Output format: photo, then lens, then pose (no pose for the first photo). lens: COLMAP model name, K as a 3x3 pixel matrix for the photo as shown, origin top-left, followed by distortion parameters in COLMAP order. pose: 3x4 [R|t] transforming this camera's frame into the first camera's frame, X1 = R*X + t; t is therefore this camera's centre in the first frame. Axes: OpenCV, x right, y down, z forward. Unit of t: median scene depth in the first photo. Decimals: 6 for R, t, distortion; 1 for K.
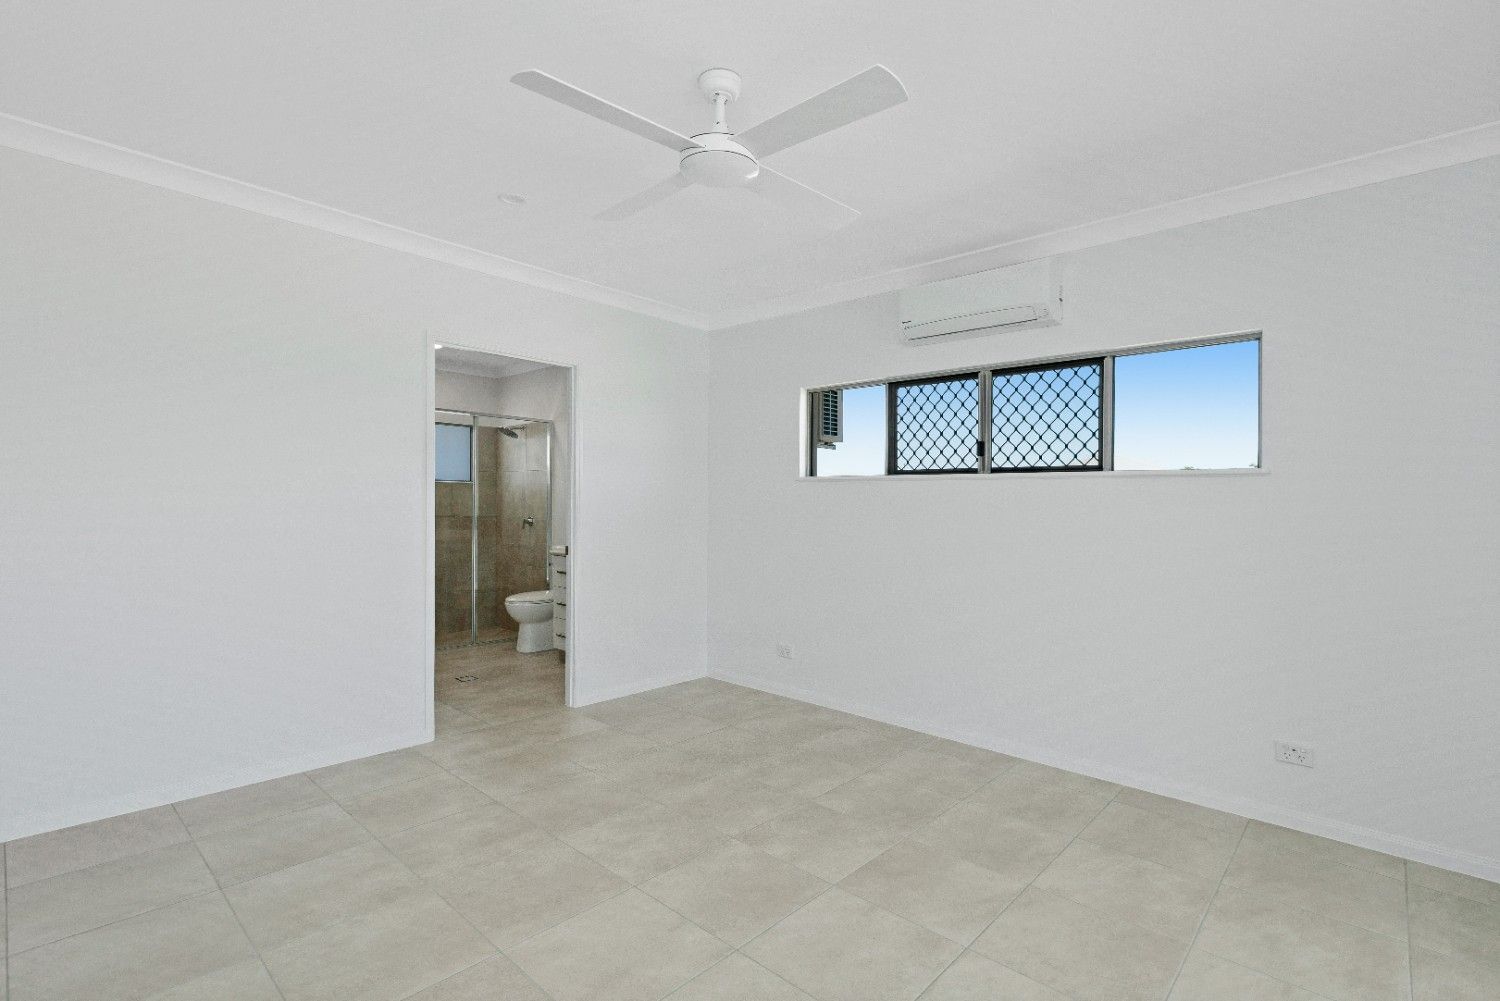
lens RADIAL K [[699.5, 0, 742.9], [0, 699.5, 492.8], [0, 0, 1]] dist [-0.000135, -0.000192]
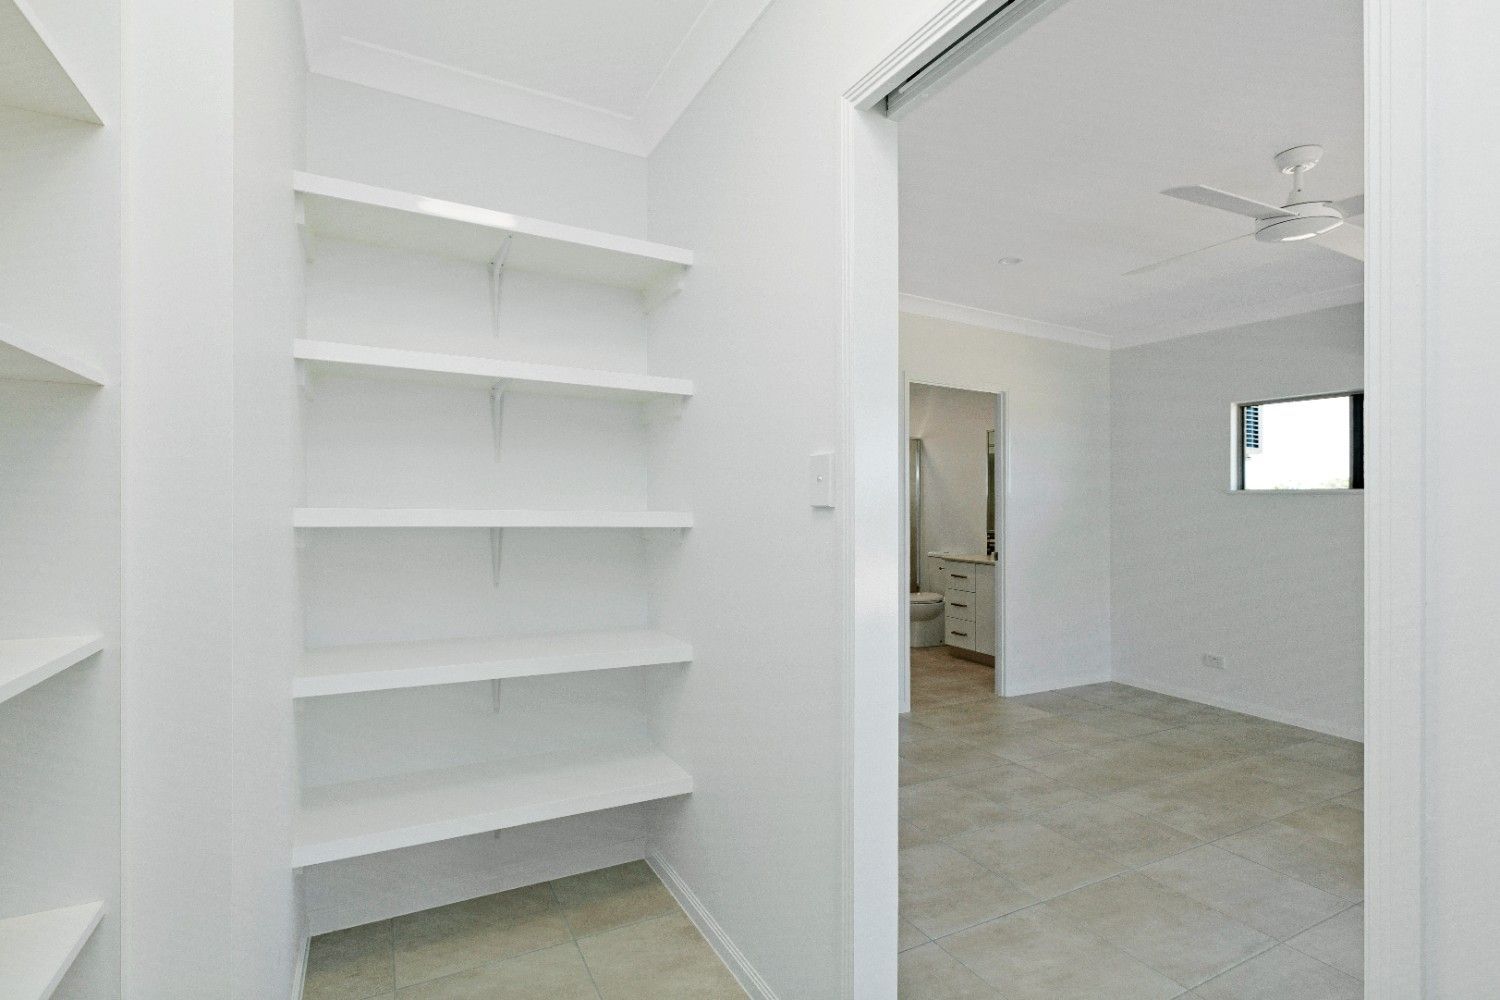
lens RADIAL K [[699.5, 0, 742.9], [0, 699.5, 492.3], [0, 0, 1]] dist [-0.000135, -0.000192]
pose [[0.943976, -0.001104, -0.330013, -0.274664], [-0.003000, 0.999924, -0.011928, -0.006197], [0.330002, 0.012250, 0.943901, -0.206112]]
